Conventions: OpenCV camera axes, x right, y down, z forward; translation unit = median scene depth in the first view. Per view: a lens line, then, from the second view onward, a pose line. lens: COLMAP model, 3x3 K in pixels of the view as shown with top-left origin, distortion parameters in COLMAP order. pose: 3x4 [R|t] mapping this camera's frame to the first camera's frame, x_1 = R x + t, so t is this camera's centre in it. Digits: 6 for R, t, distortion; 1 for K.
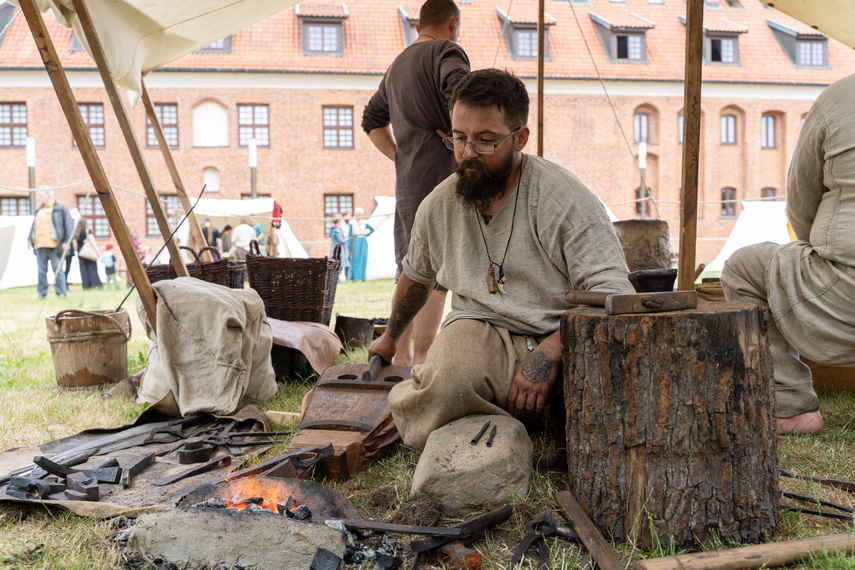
lens RADIAL K [[753.7, 0, 435.4], [0, 753.7, 278.5], [0, 0, 1]] dist [0.002496, -0.002933]
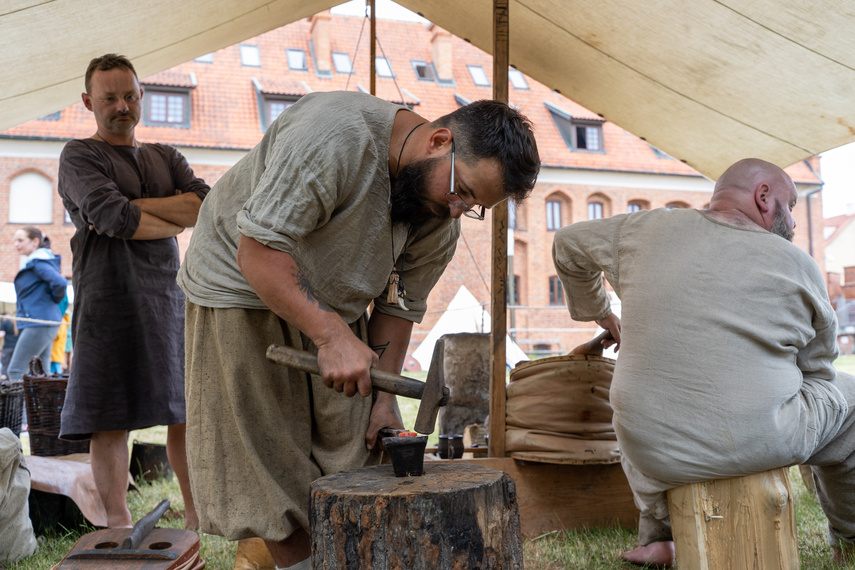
lens RADIAL K [[821.7, 0, 424.8], [0, 821.7, 285.5], [0, 0, 1]] dist [0.003052, 0.000000]
pose [[0.987524, 0.009770, 0.157168, 0.052068], [0.006425, 0.994742, -0.102207, -0.032936], [-0.157340, 0.101941, 0.982269, -0.014919]]
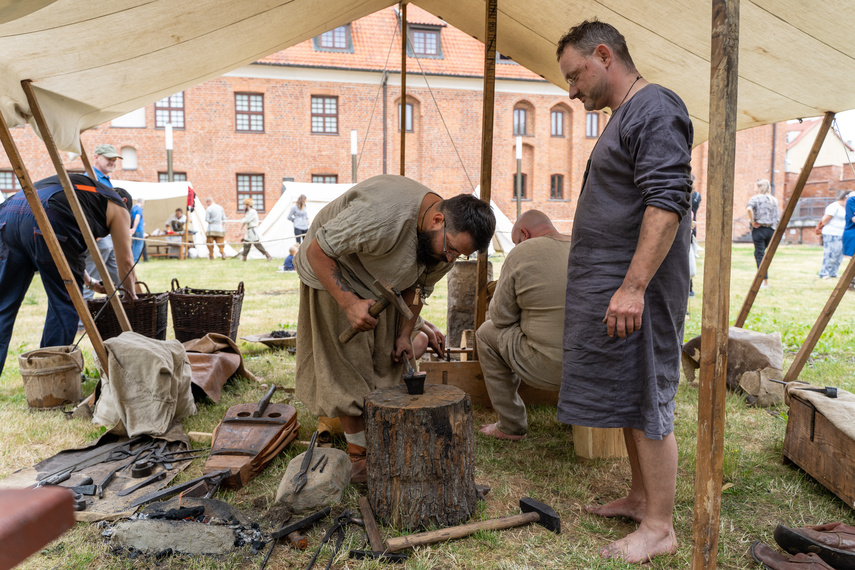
lens RADIAL K [[673.9, 0, 426.8], [0, 673.9, 281.4], [0, 0, 1]] dist [-0.009823, 0.012577]
pose [[0.991850, 0.004203, 0.127339, 0.039915], [-0.010851, 0.998611, 0.051561, -0.108161], [-0.126945, -0.052522, 0.990518, -0.199453]]
